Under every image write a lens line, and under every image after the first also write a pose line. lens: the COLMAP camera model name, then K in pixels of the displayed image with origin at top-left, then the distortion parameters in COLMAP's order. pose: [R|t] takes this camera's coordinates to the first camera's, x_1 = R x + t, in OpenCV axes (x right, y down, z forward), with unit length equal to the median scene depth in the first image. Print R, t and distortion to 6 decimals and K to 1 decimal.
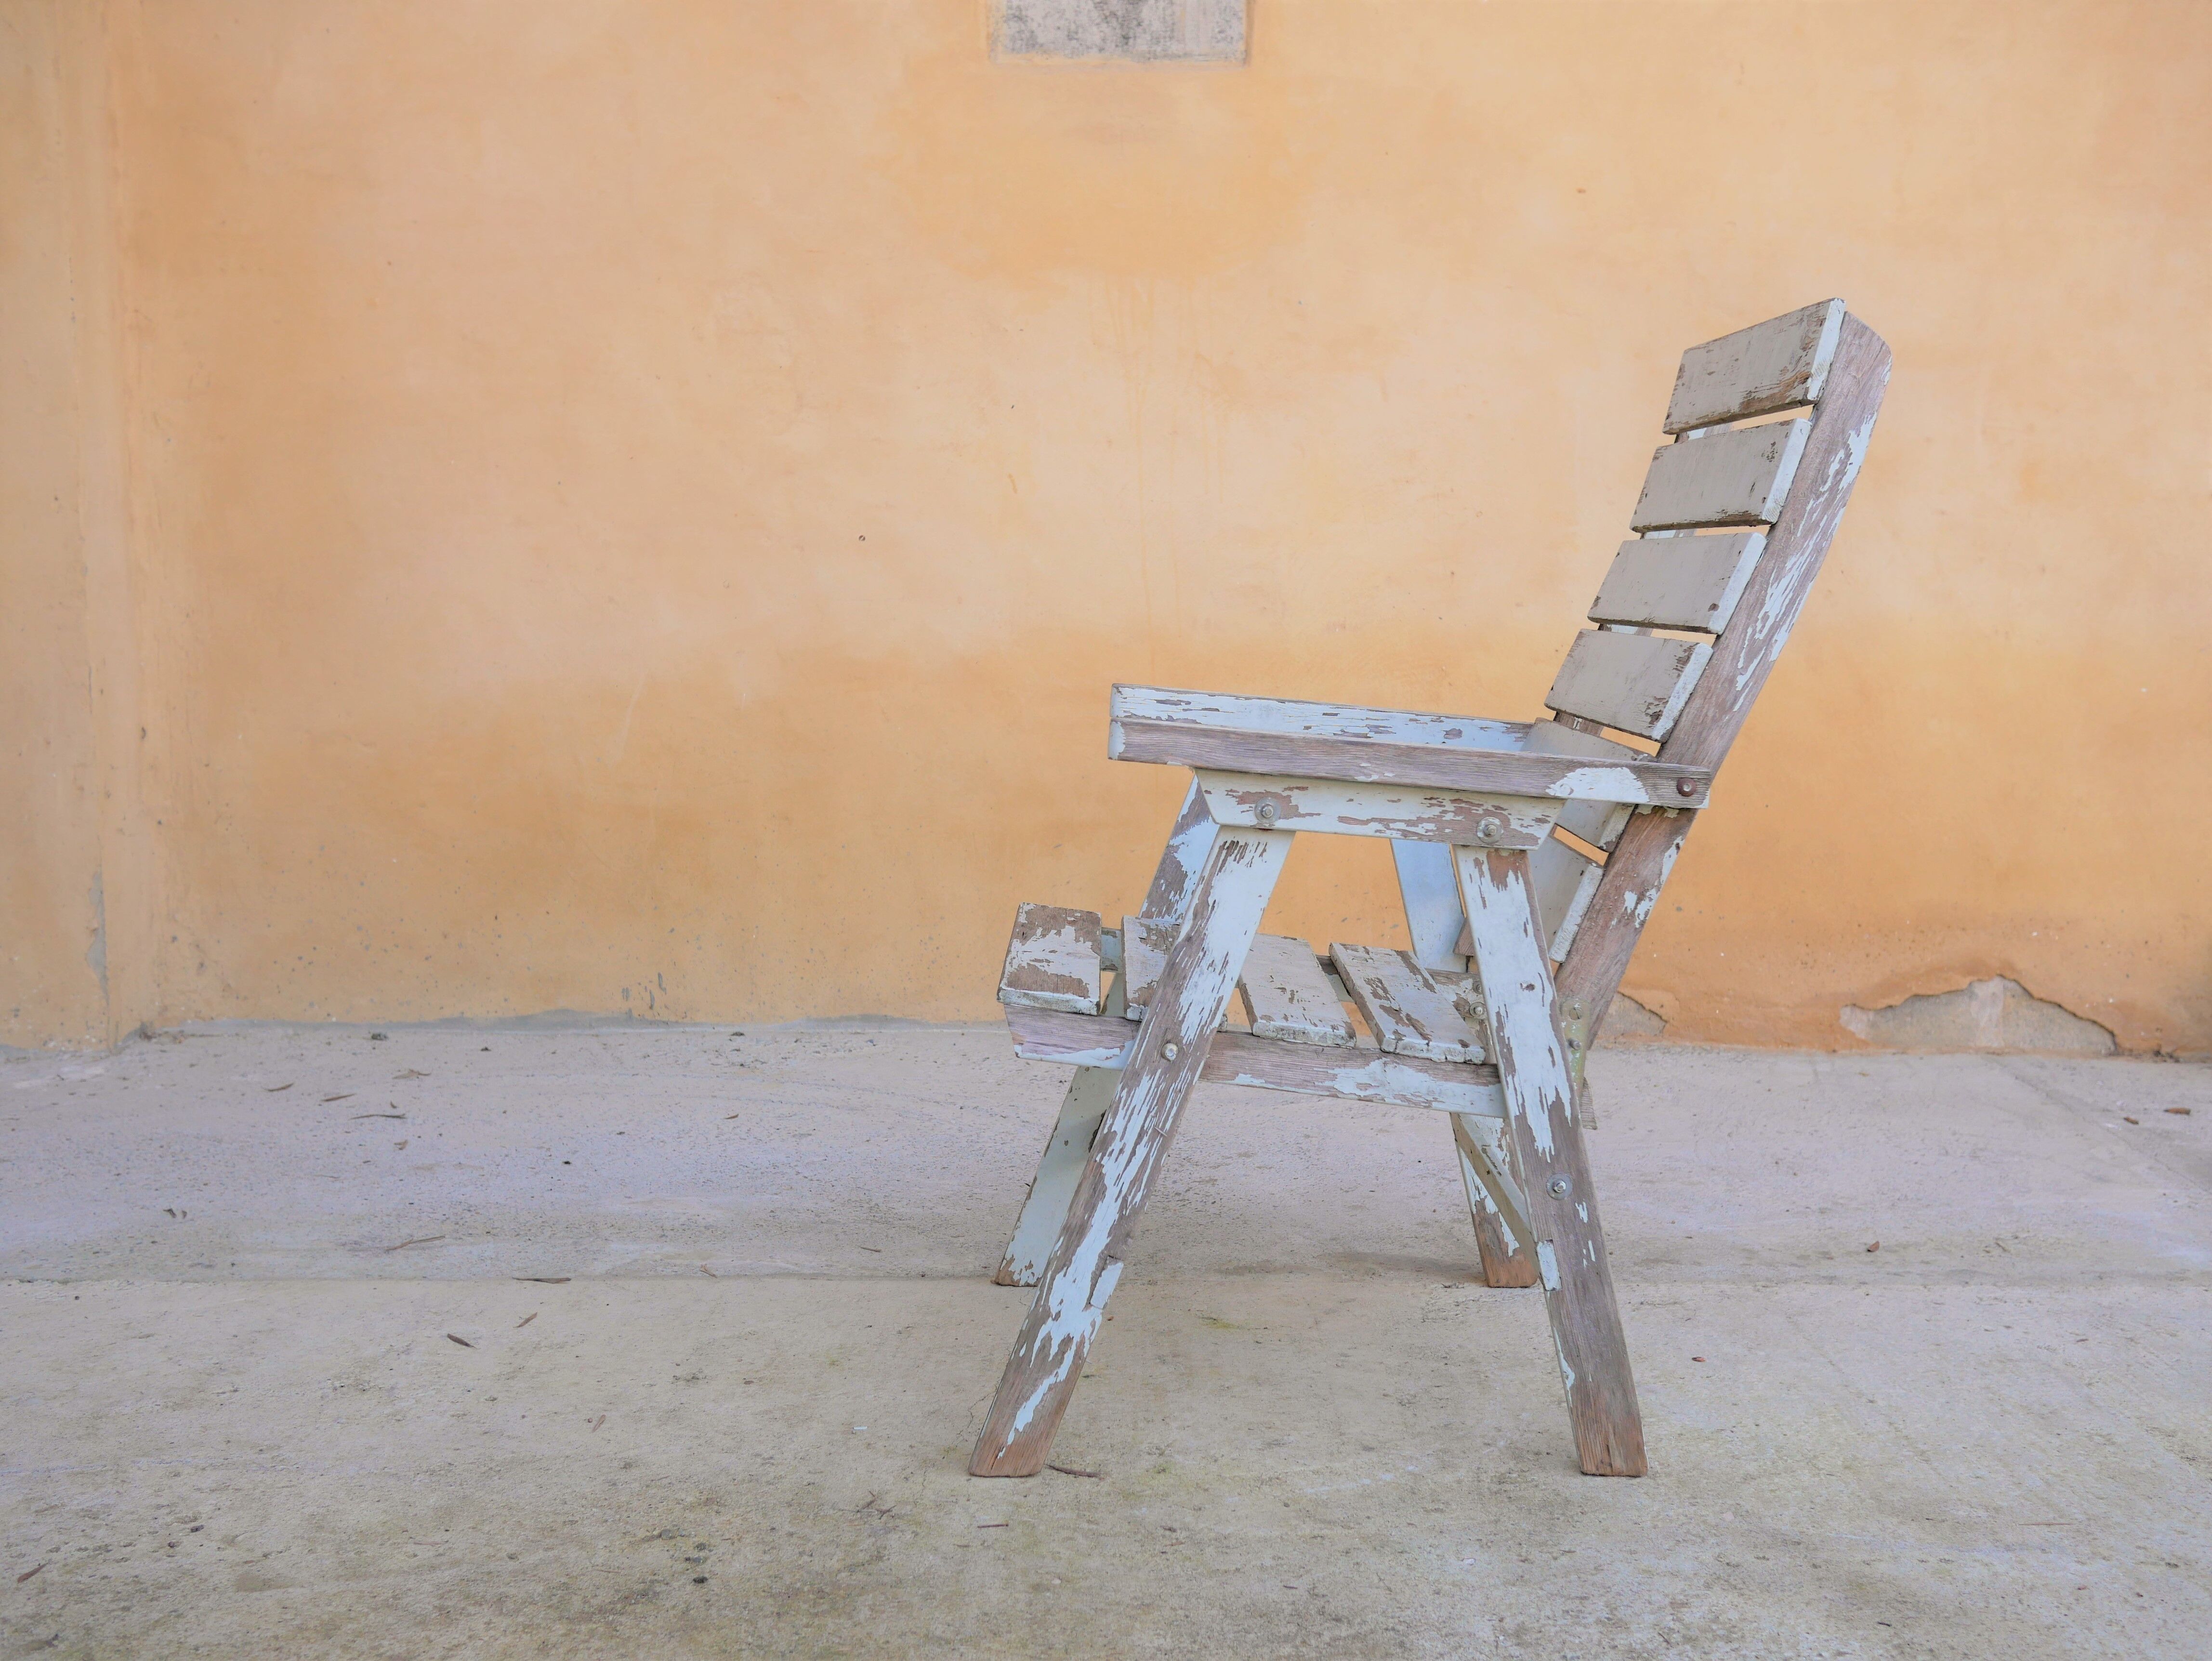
lens RADIAL K [[2490.5, 0, 1125.3], [0, 2490.5, 833.8], [0, 0, 1]] dist [-0.013388, 0.000000]
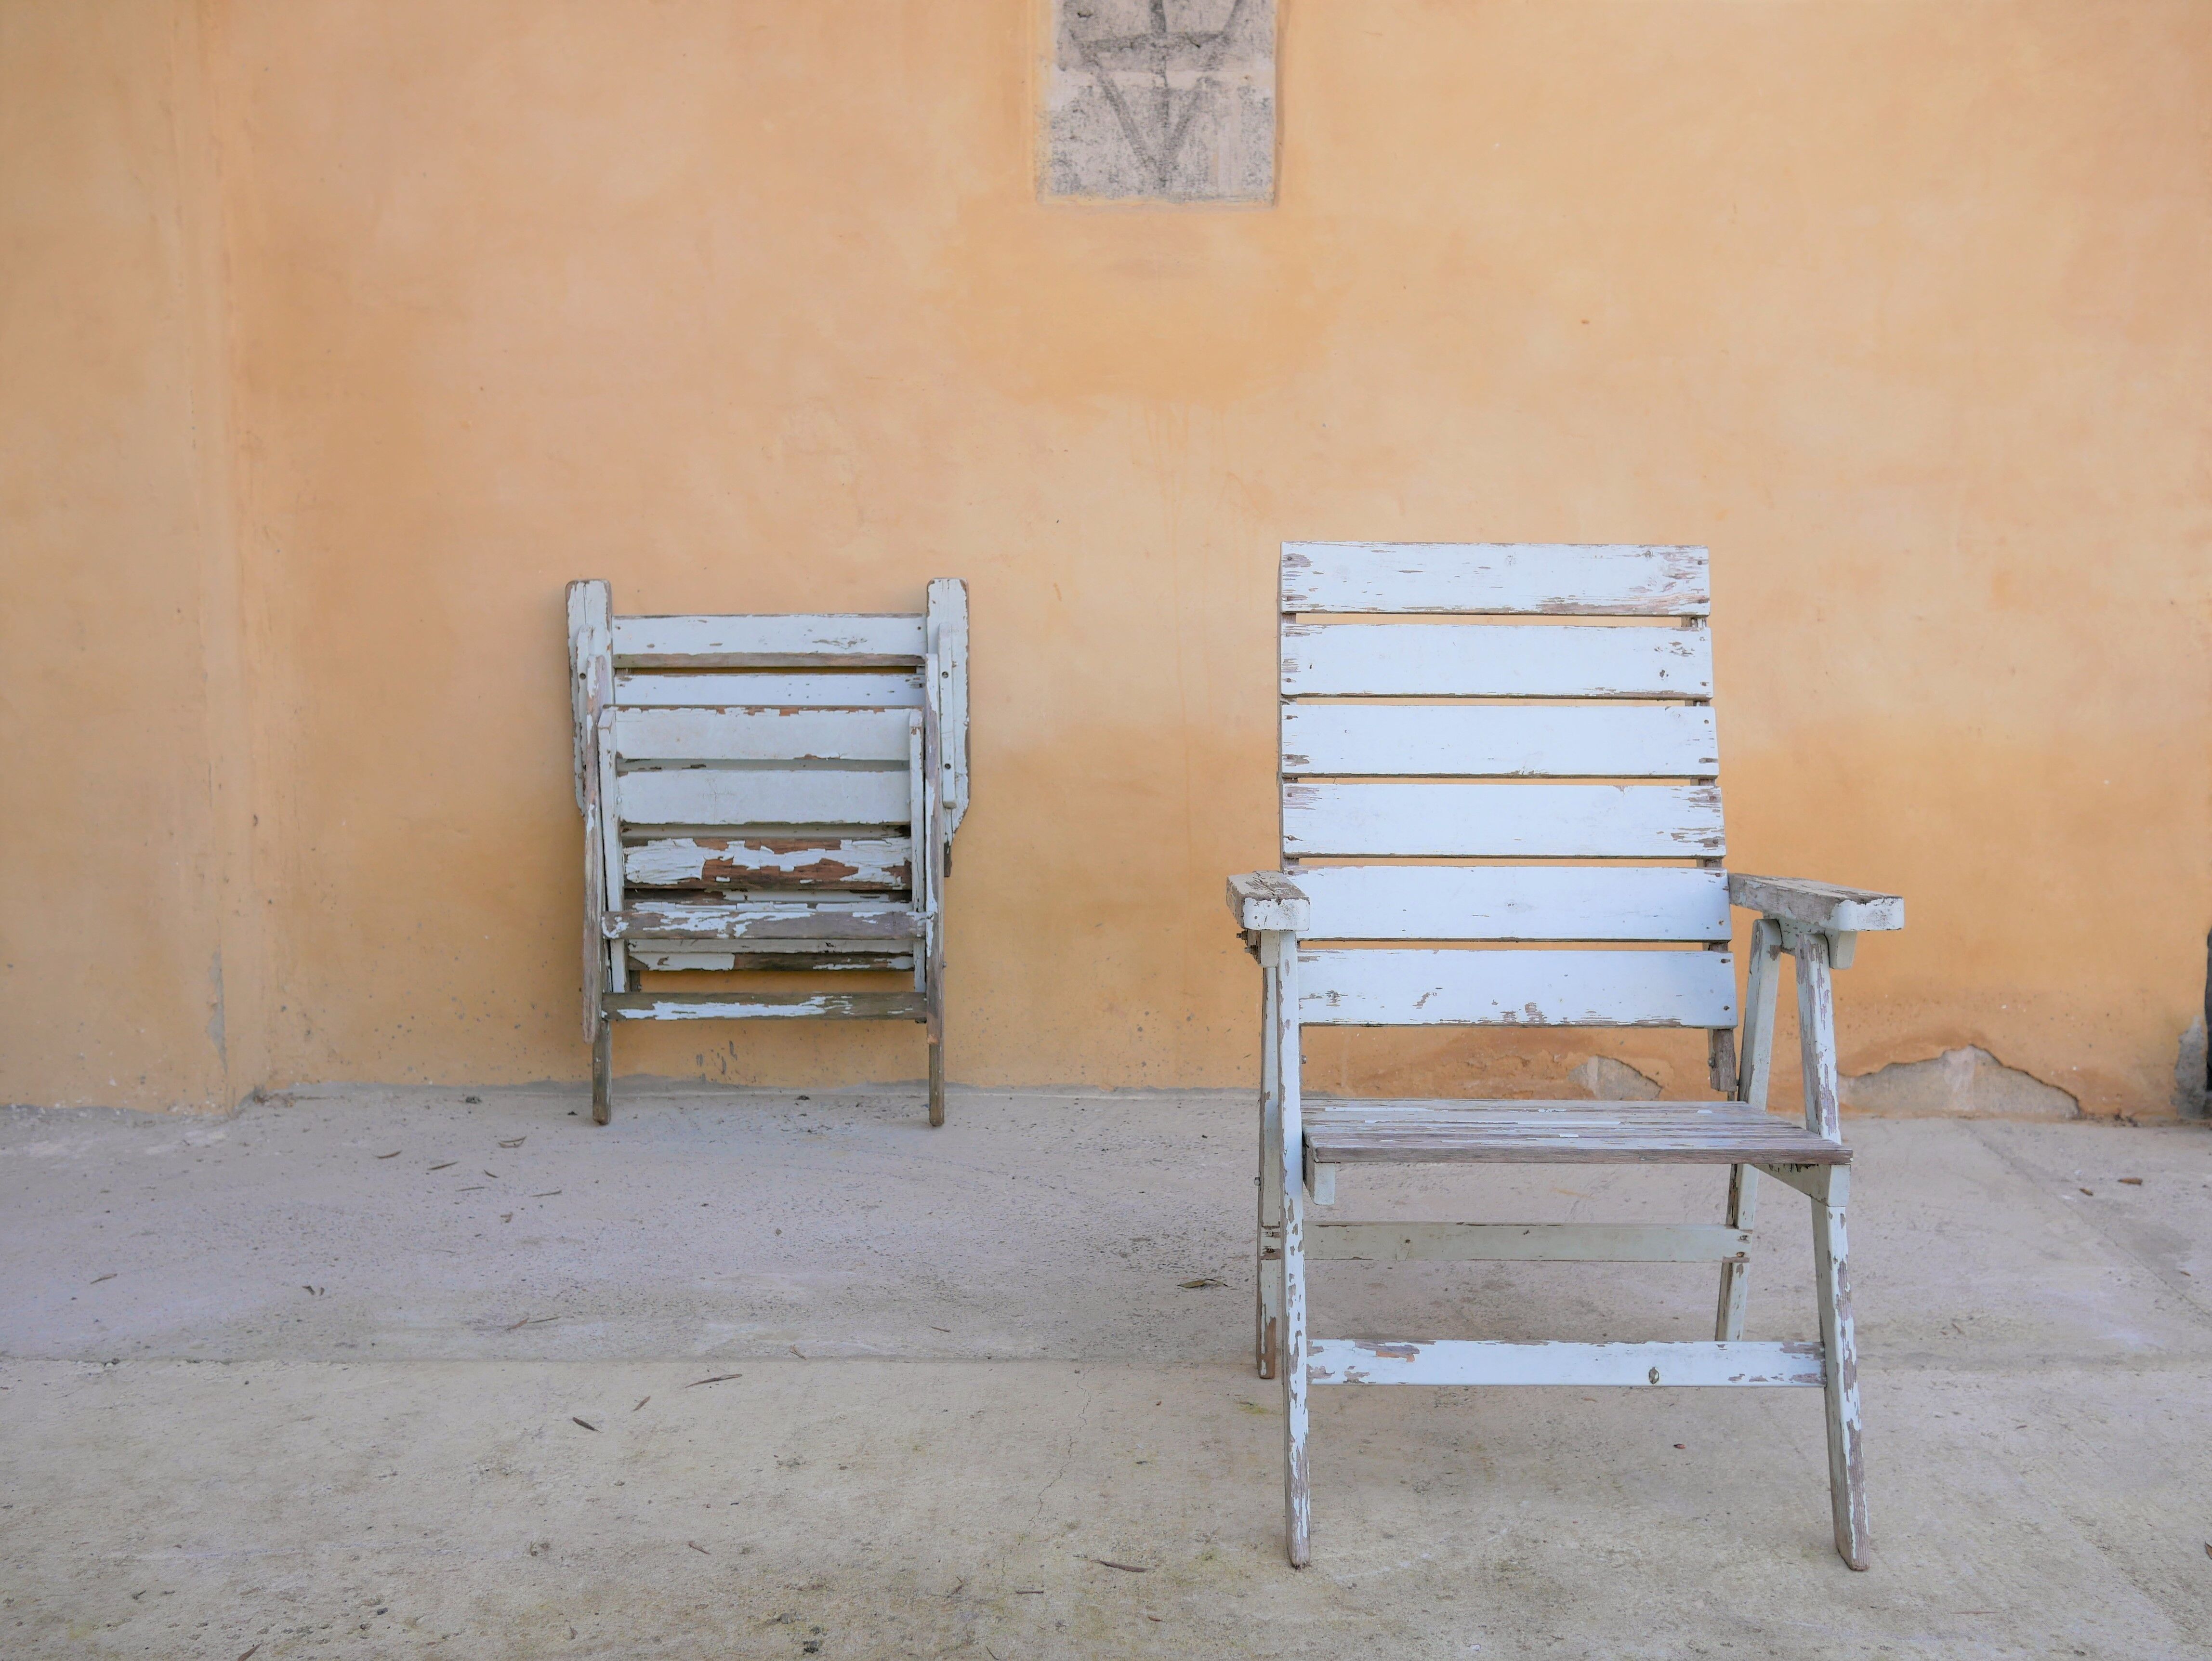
lens RADIAL K [[2490.5, 0, 1115.9], [0, 2490.5, 823.8], [0, 0, 1]] dist [-0.013388, 0.000000]
pose [[0.999963, 0.001008, -0.008592, -0.012076], [-0.000874, 0.999878, 0.015569, -0.065185], [0.008606, -0.015561, 0.999842, -0.094334]]
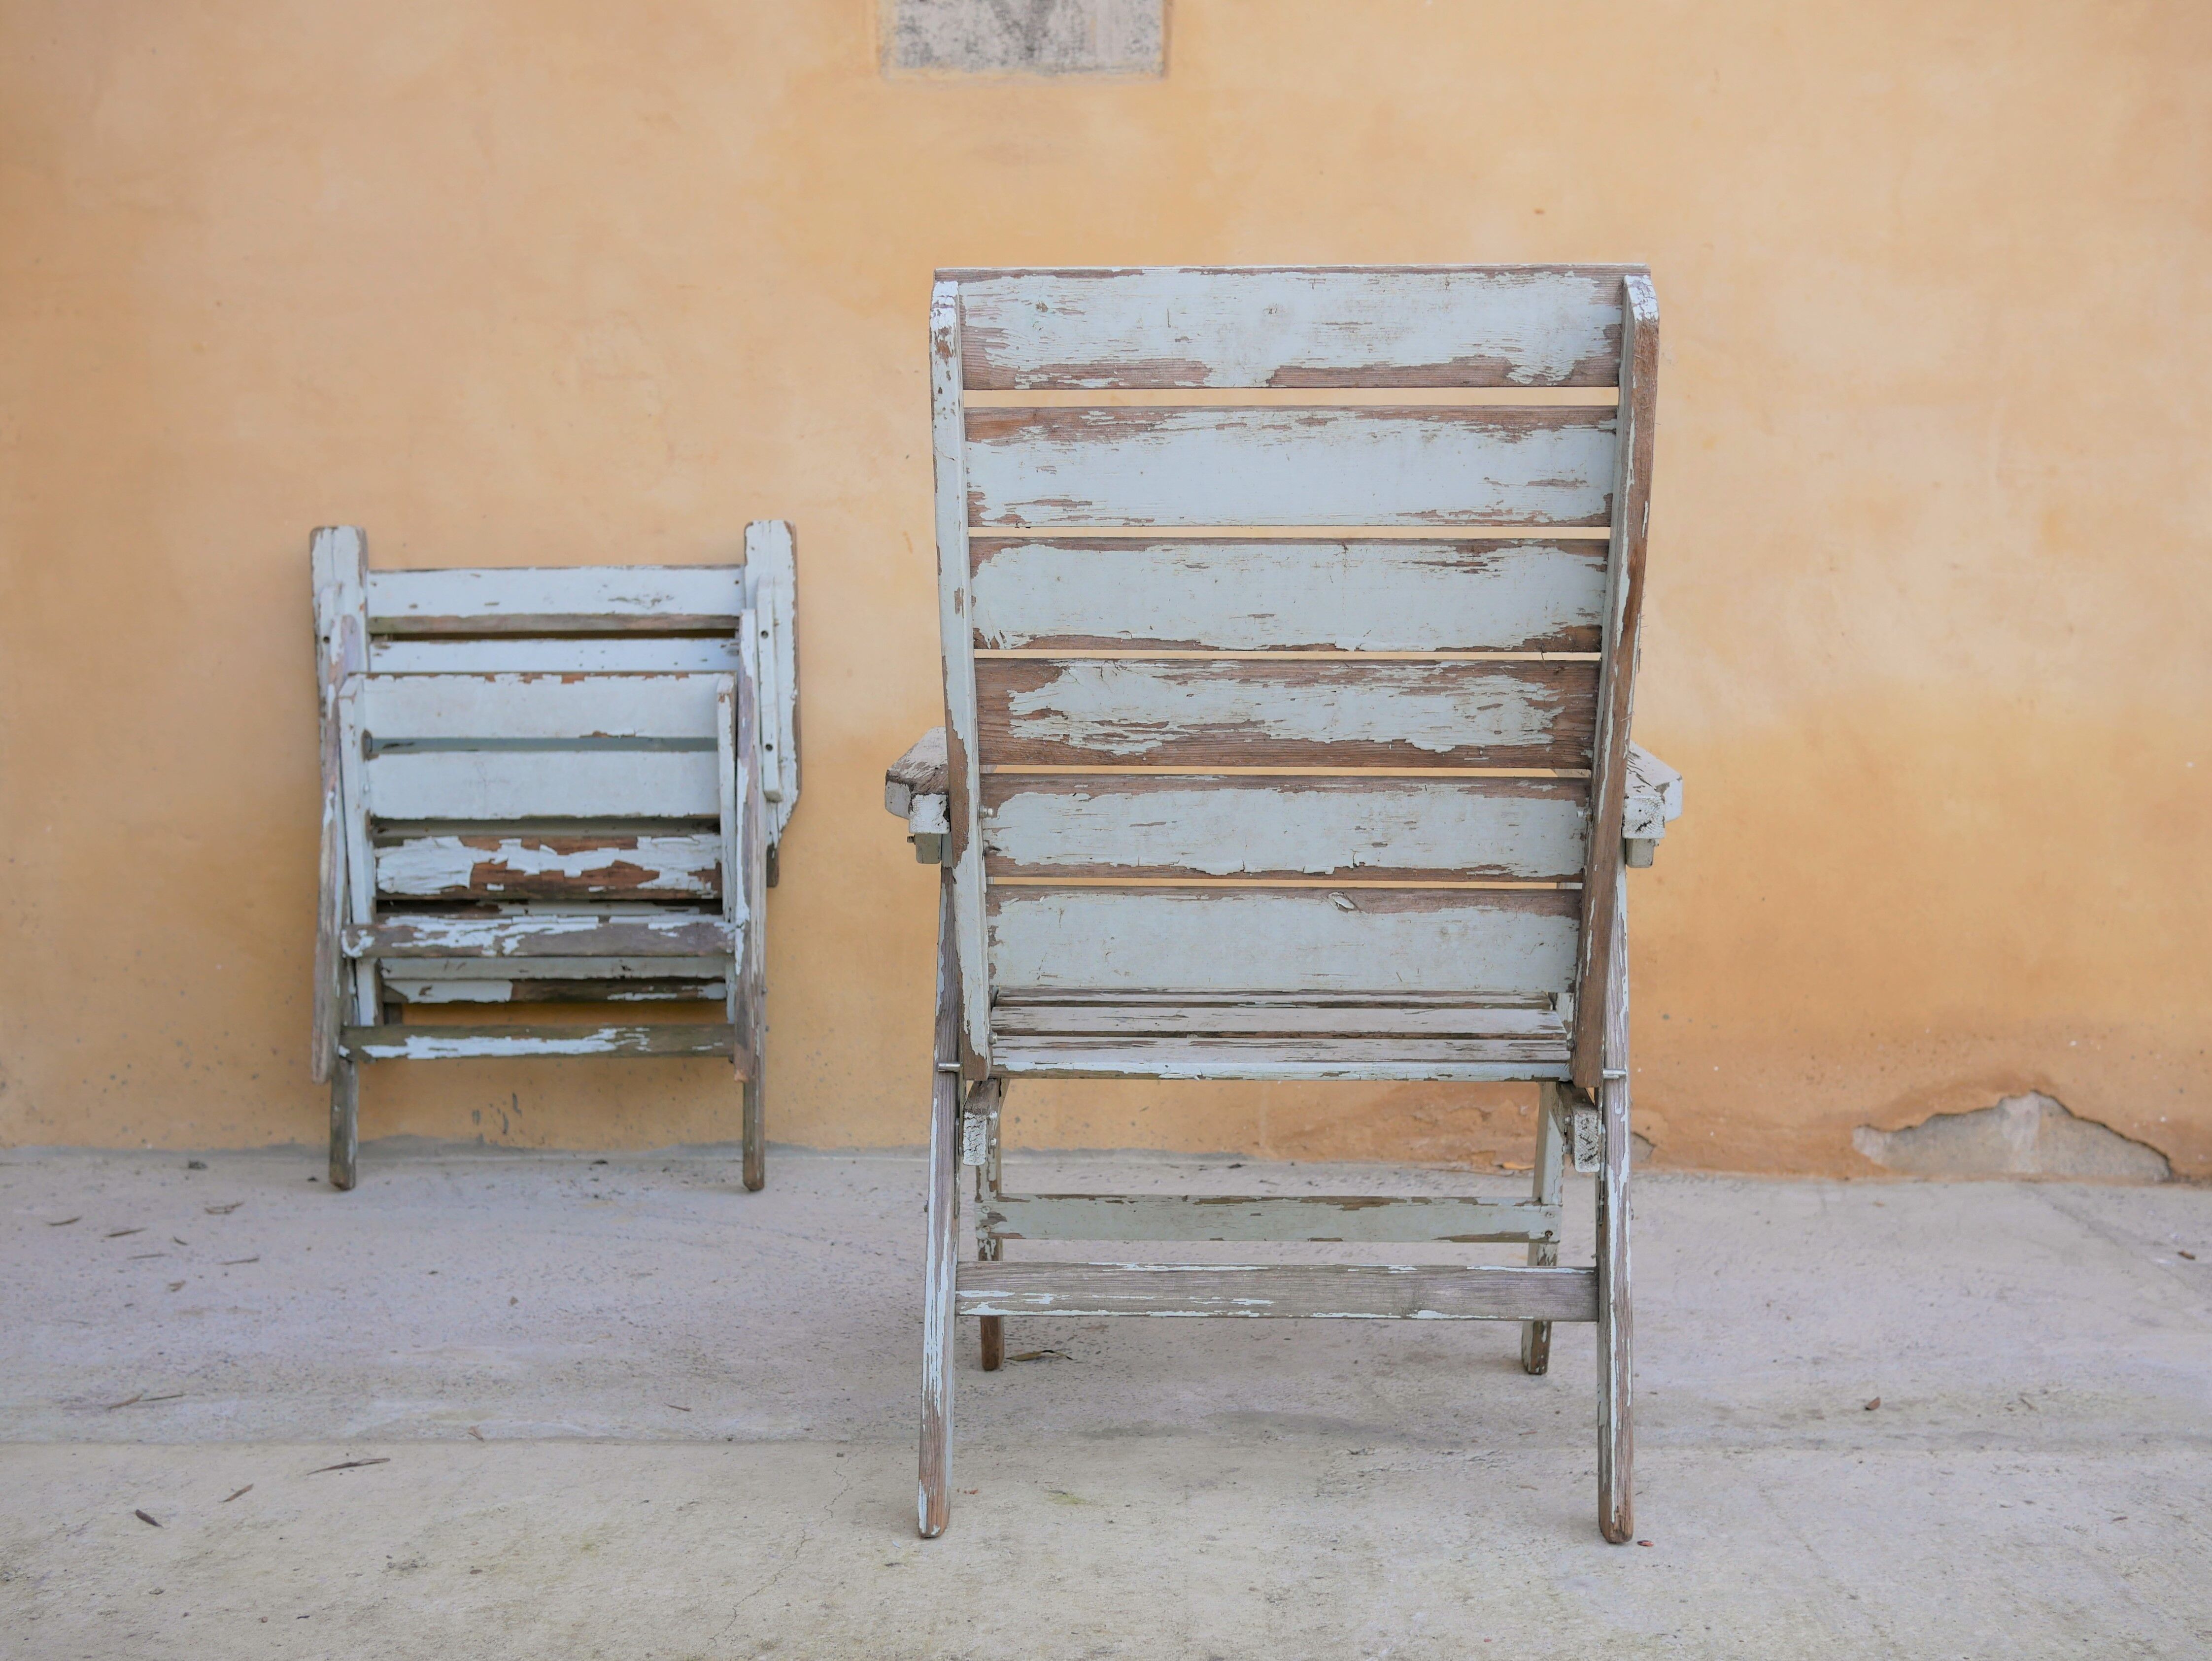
lens RADIAL K [[2548.4, 0, 1117.6], [0, 2548.4, 818.3], [0, 0, 1]] dist [-0.014036, 0.000000]
pose [[0.999788, -0.005188, -0.019938, 0.054950], [0.003931, 0.998032, -0.062584, 0.018532], [0.020224, 0.062492, 0.997841, 0.108413]]
